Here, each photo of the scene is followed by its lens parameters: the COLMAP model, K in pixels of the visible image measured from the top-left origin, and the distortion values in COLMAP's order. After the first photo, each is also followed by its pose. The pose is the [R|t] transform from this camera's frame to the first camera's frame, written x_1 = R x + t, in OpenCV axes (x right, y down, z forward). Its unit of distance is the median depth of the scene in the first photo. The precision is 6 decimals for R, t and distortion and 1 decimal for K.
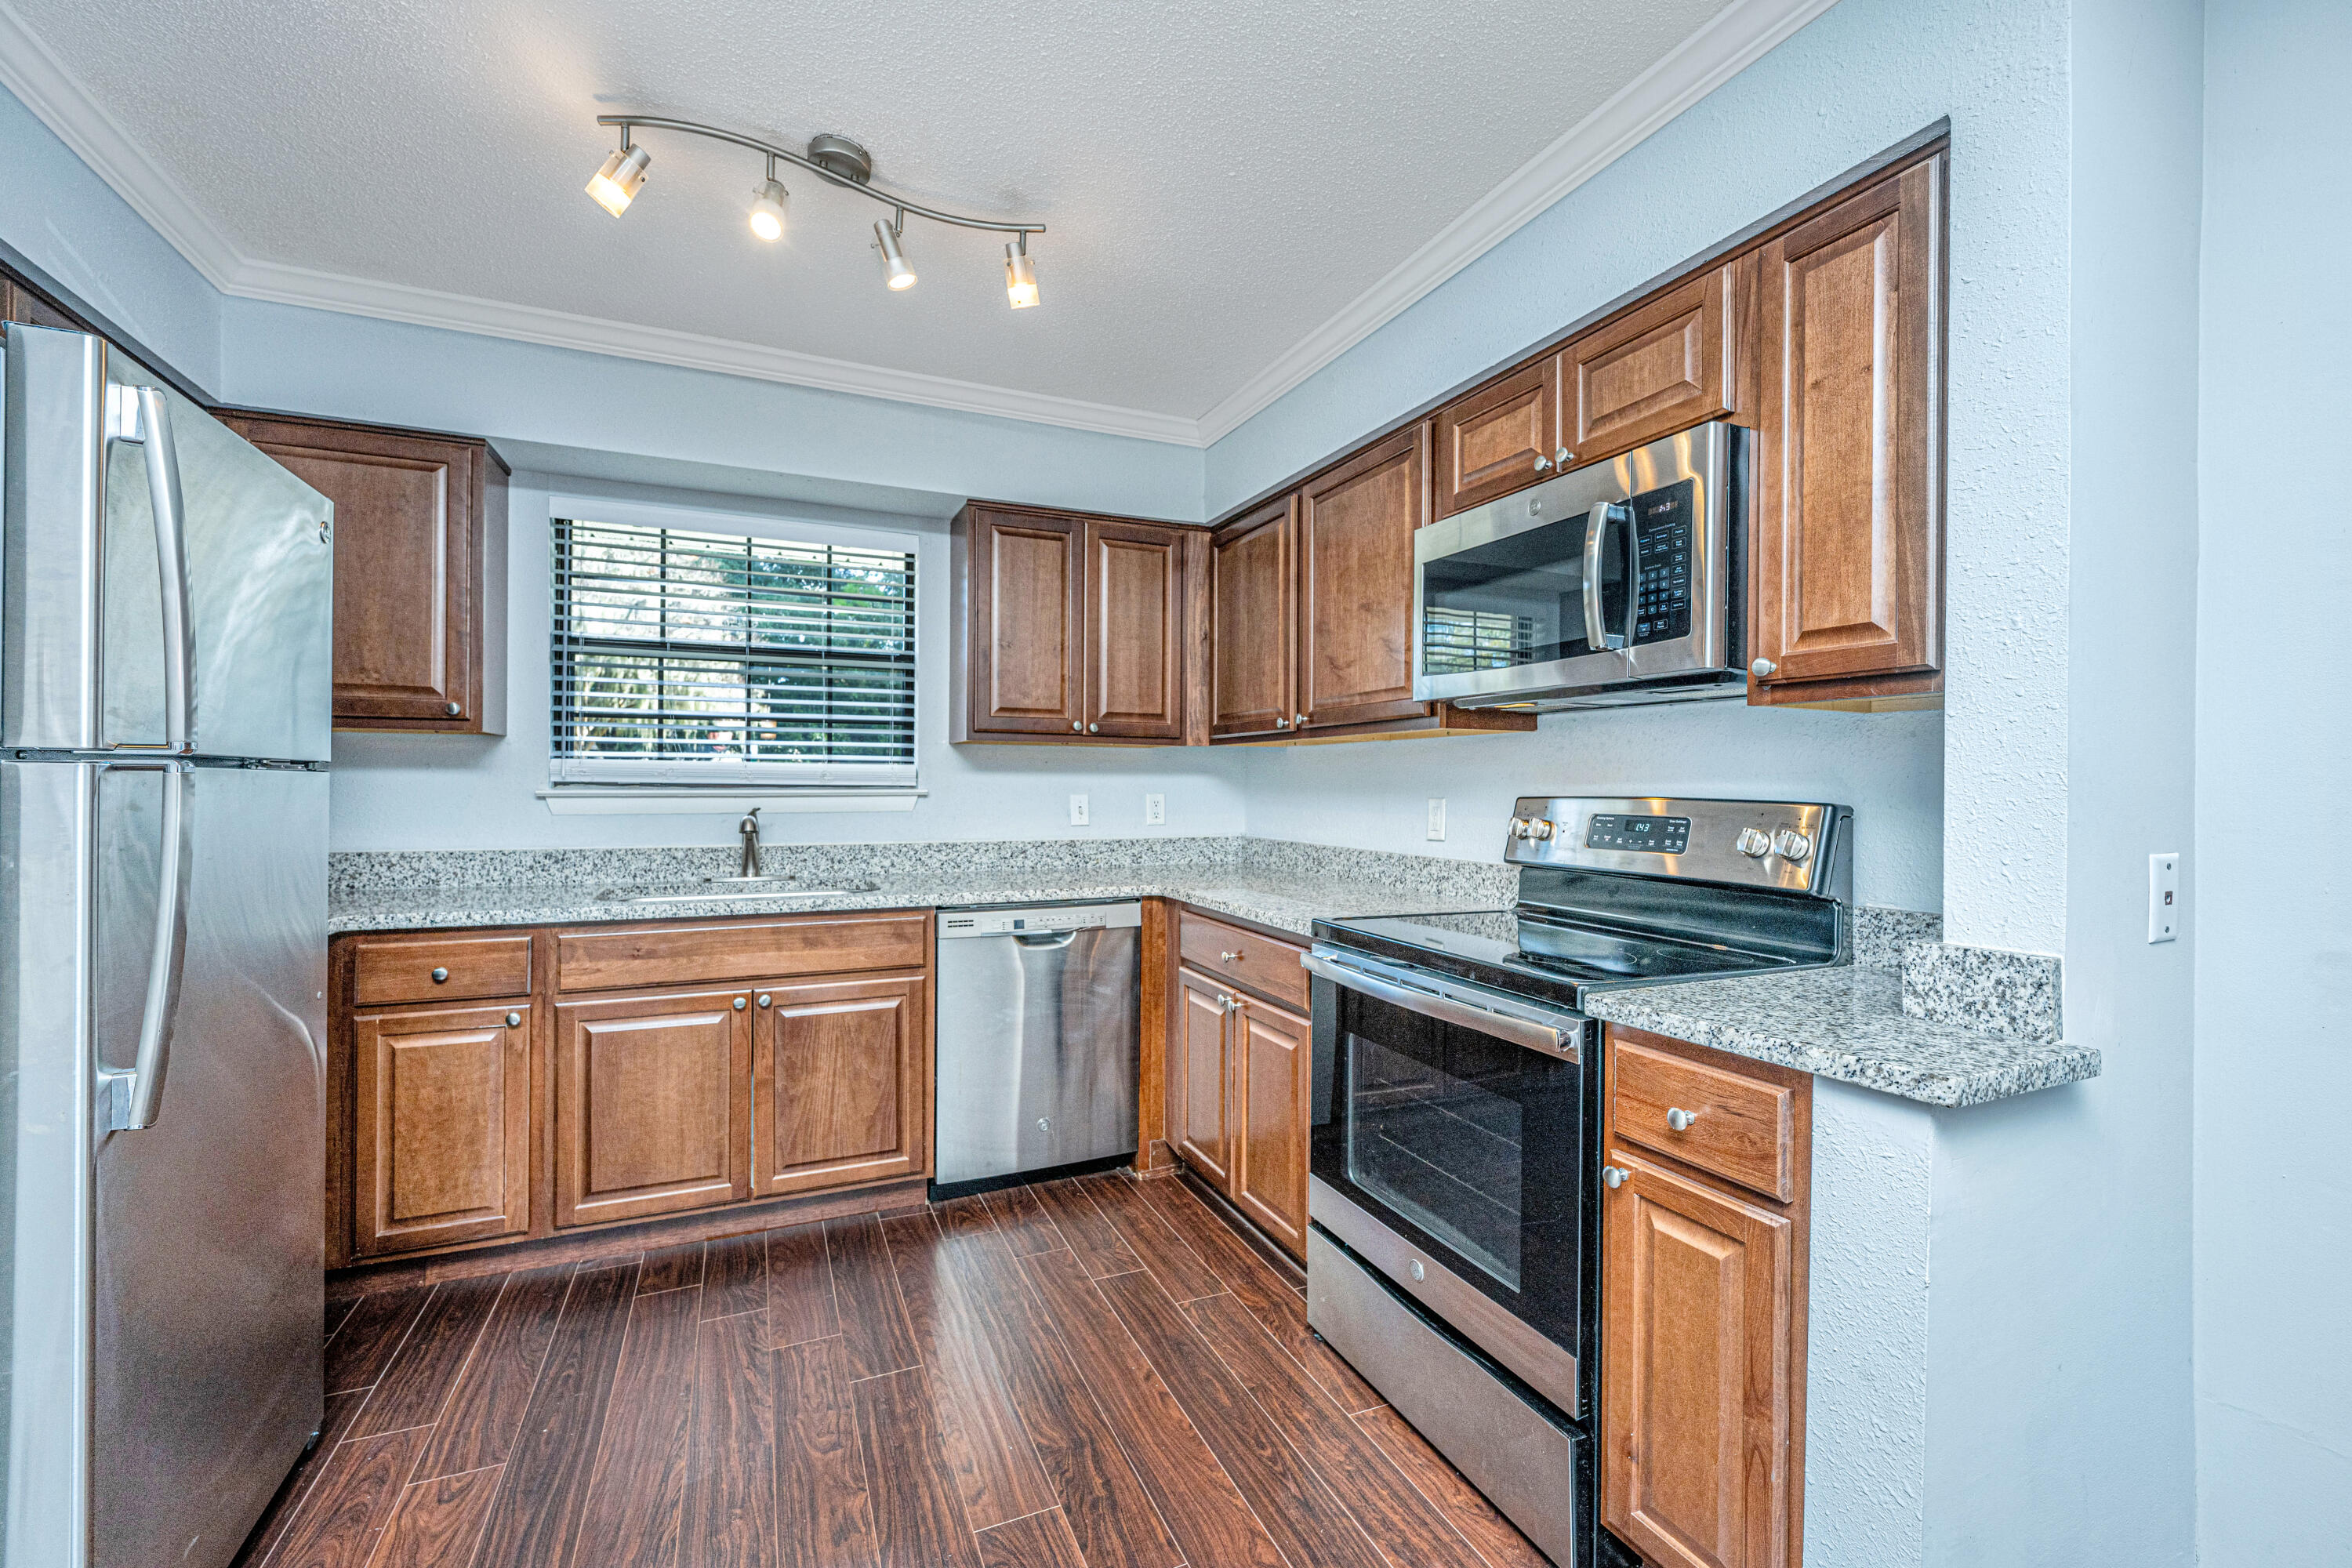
lens RADIAL K [[953.4, 0, 1184.5], [0, 953.4, 780.8], [0, 0, 1]] dist [0.000548, 0.000117]
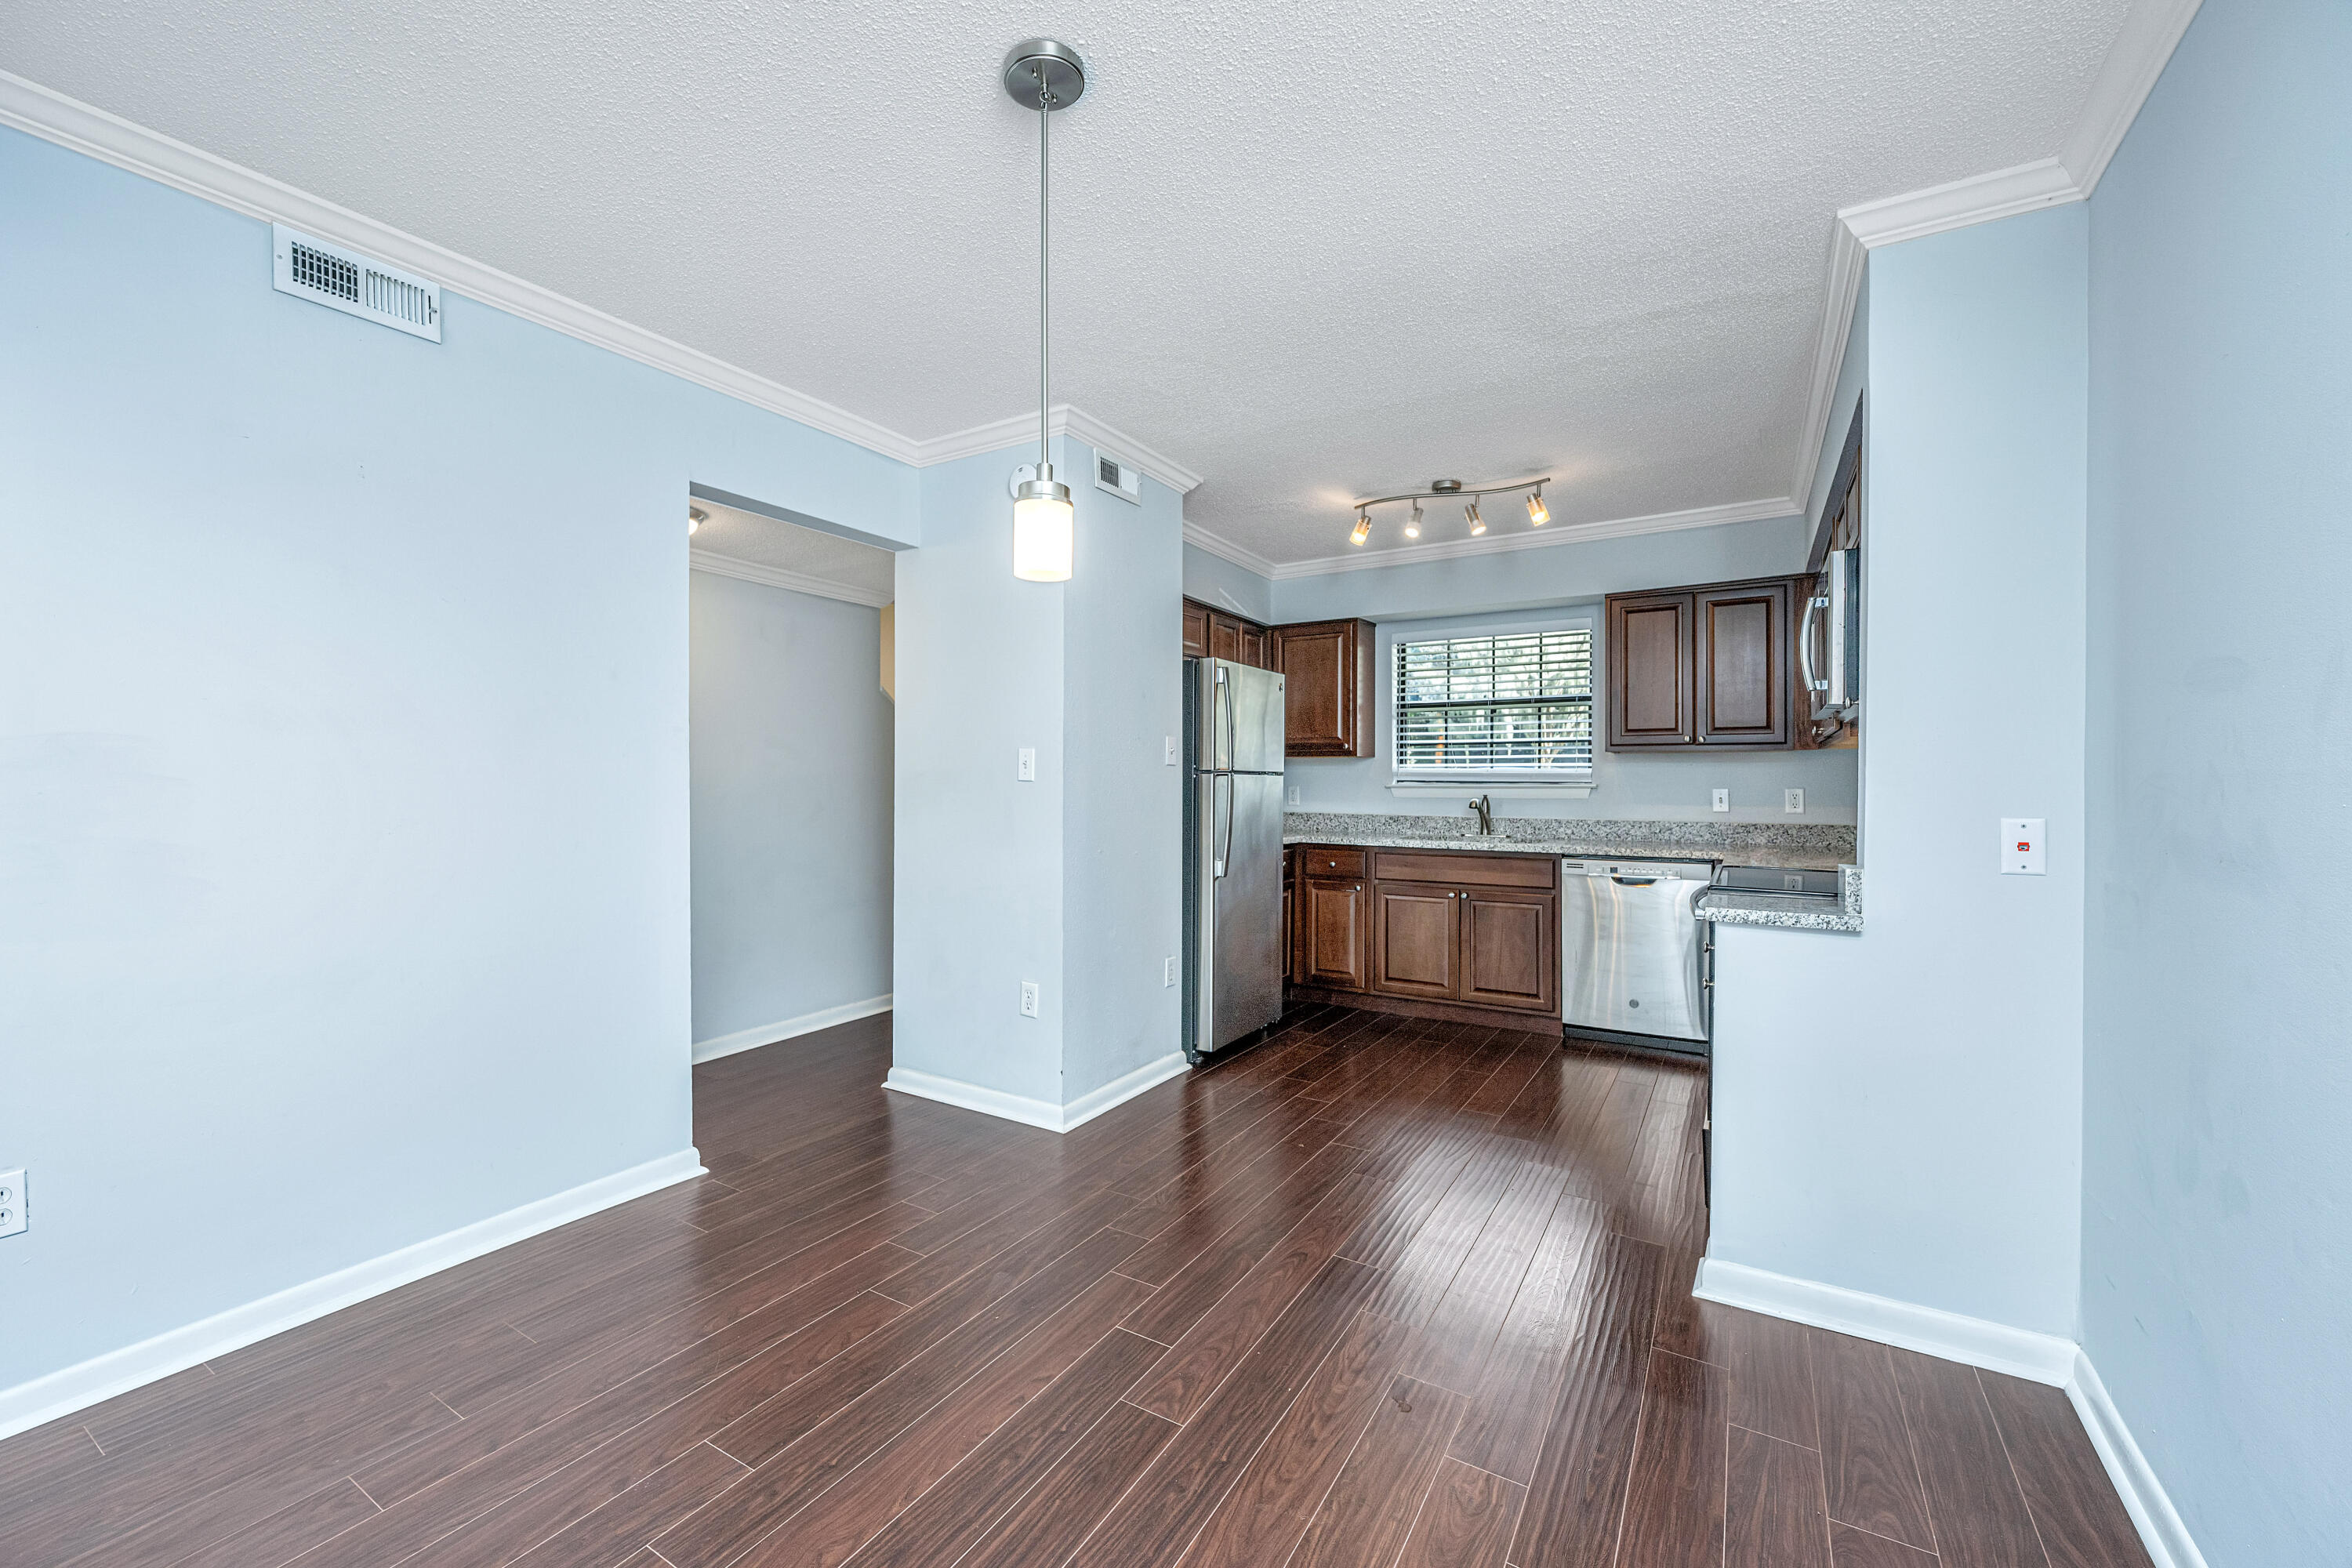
lens RADIAL K [[953.4, 0, 1184.5], [0, 953.4, 780.8], [0, 0, 1]] dist [0.000548, 0.000117]
pose [[0.568817, -0.004368, -0.822452, 0.719684], [0.002632, 0.999990, -0.003490, 0.008173], [0.822460, -0.000179, 0.568823, -0.471824]]
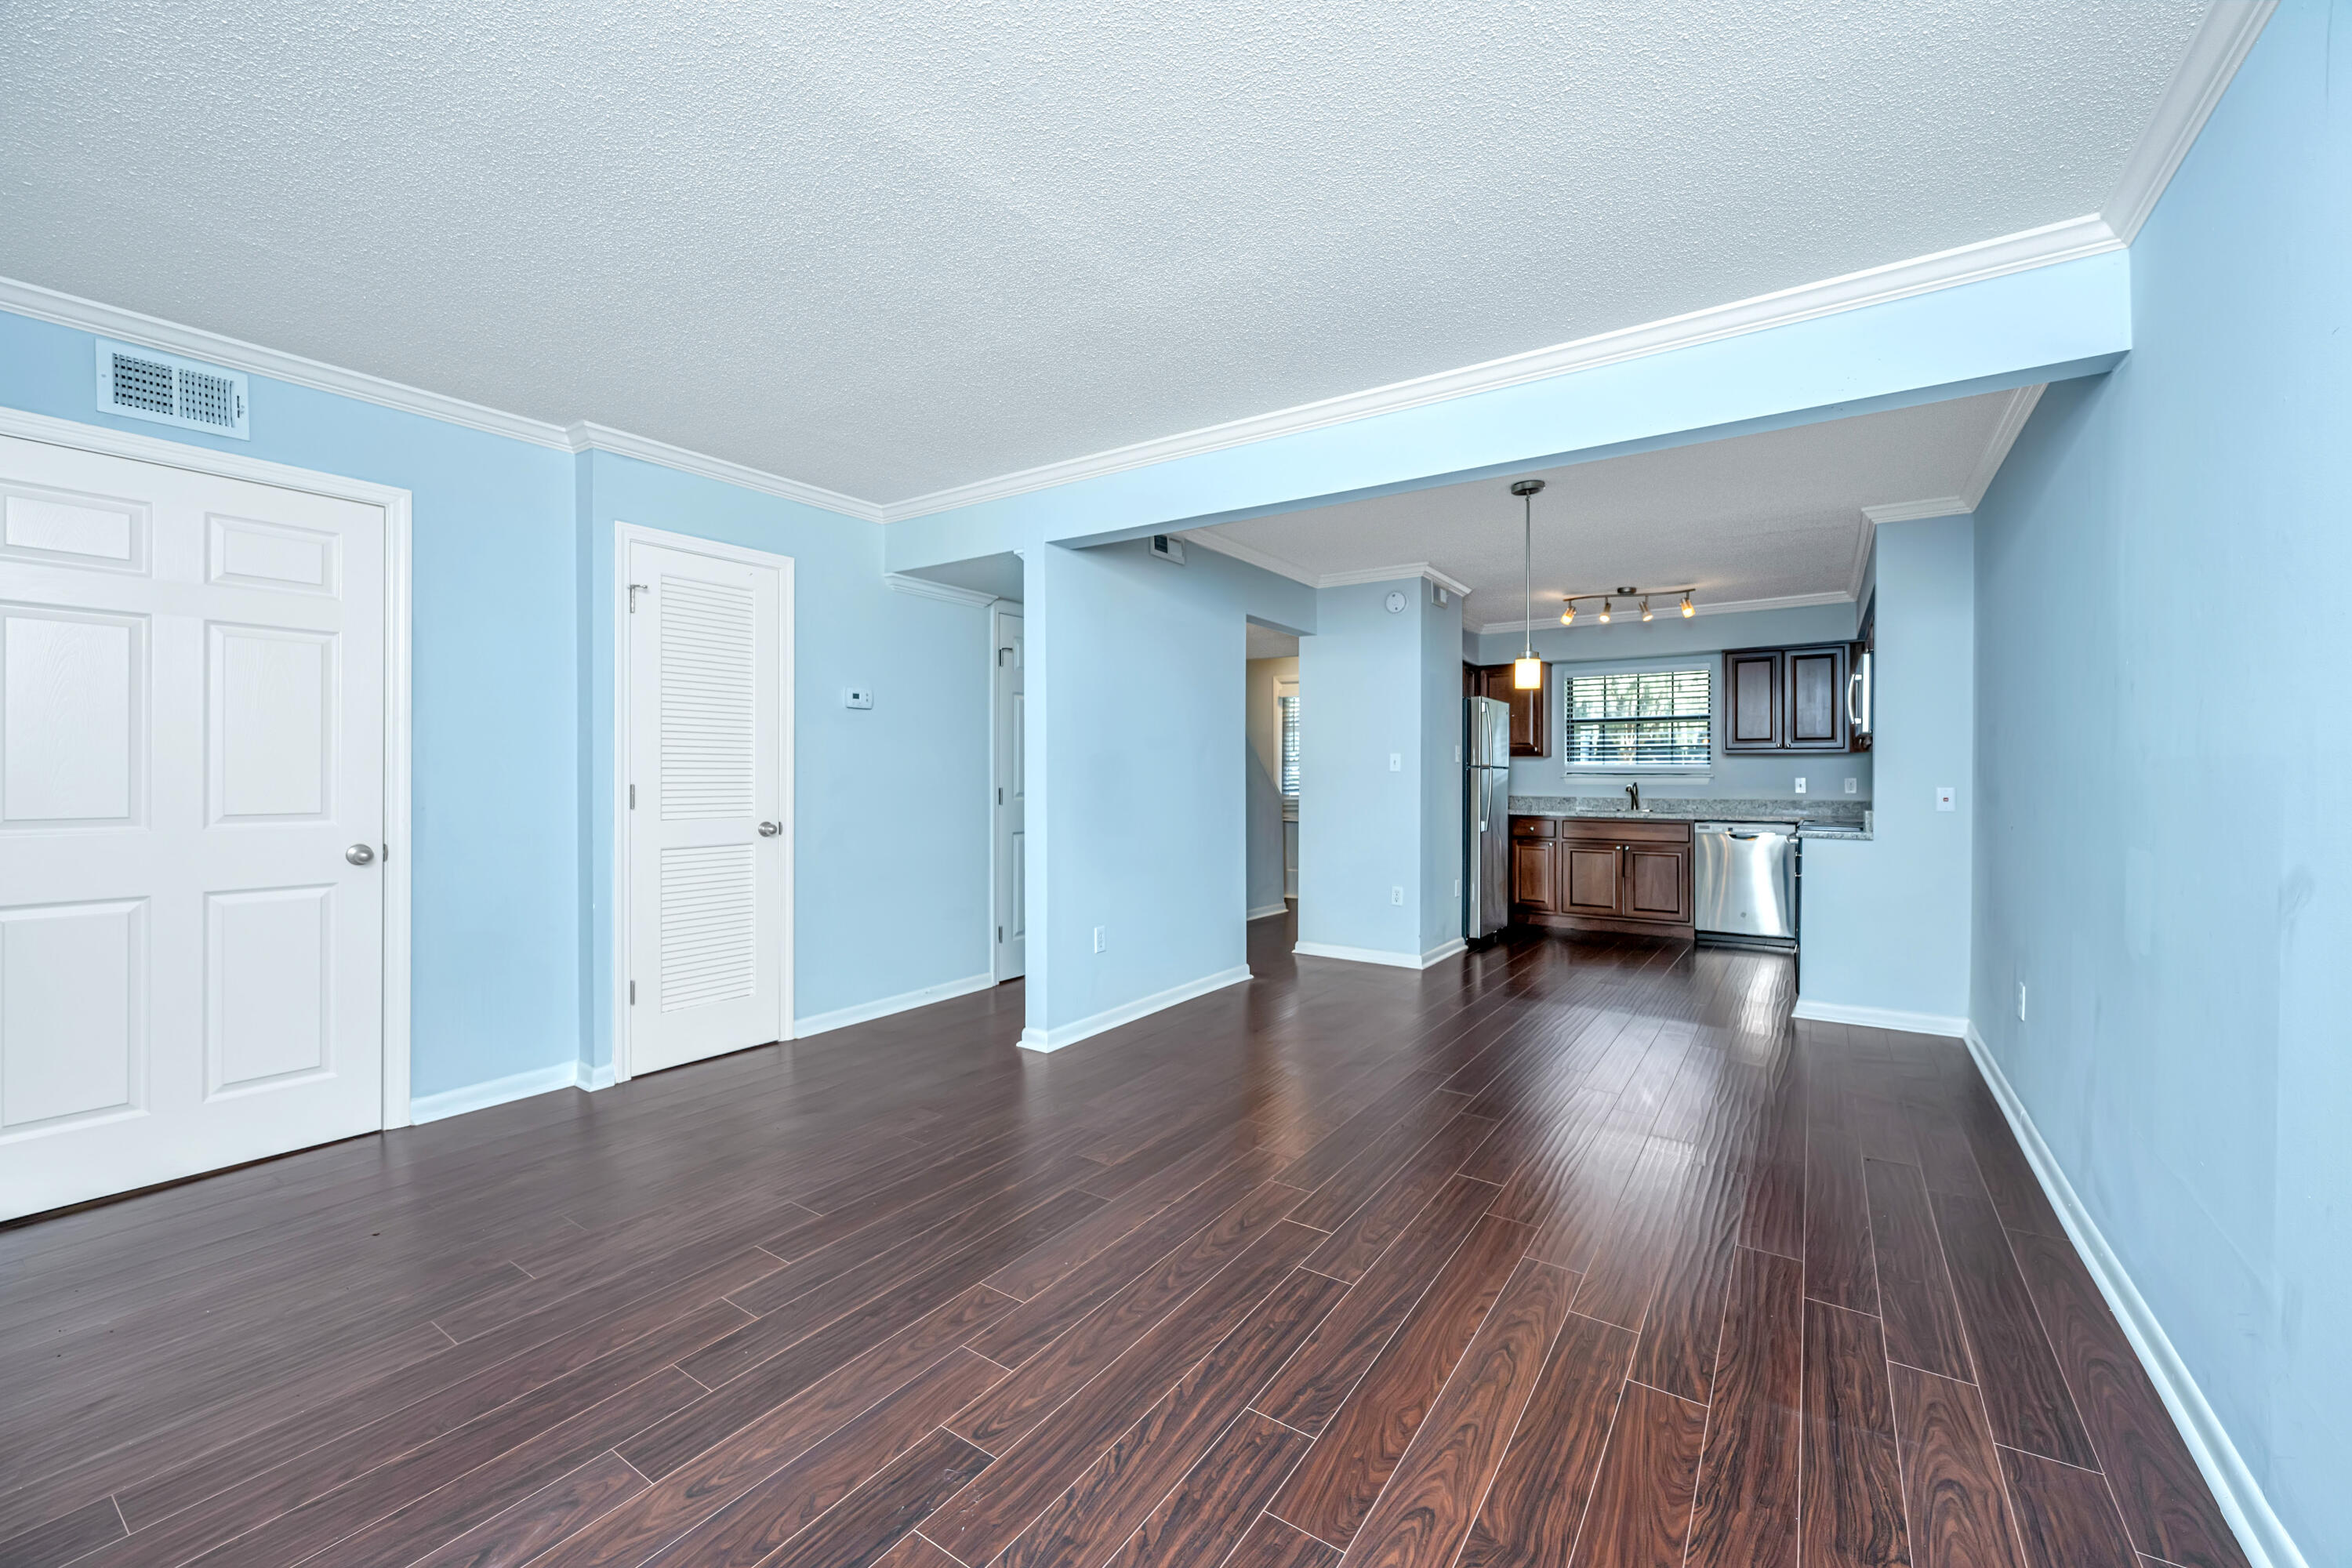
lens RADIAL K [[953.9, 0, 1184.2], [0, 953.9, 772.2], [0, 0, 1]] dist [0.000091, -0.000021]
pose [[0.524410, -0.006634, -0.851440, 1.186060], [0.002493, 0.999977, -0.006255, 0.016008], [0.851462, 0.001158, 0.524415, -1.486739]]
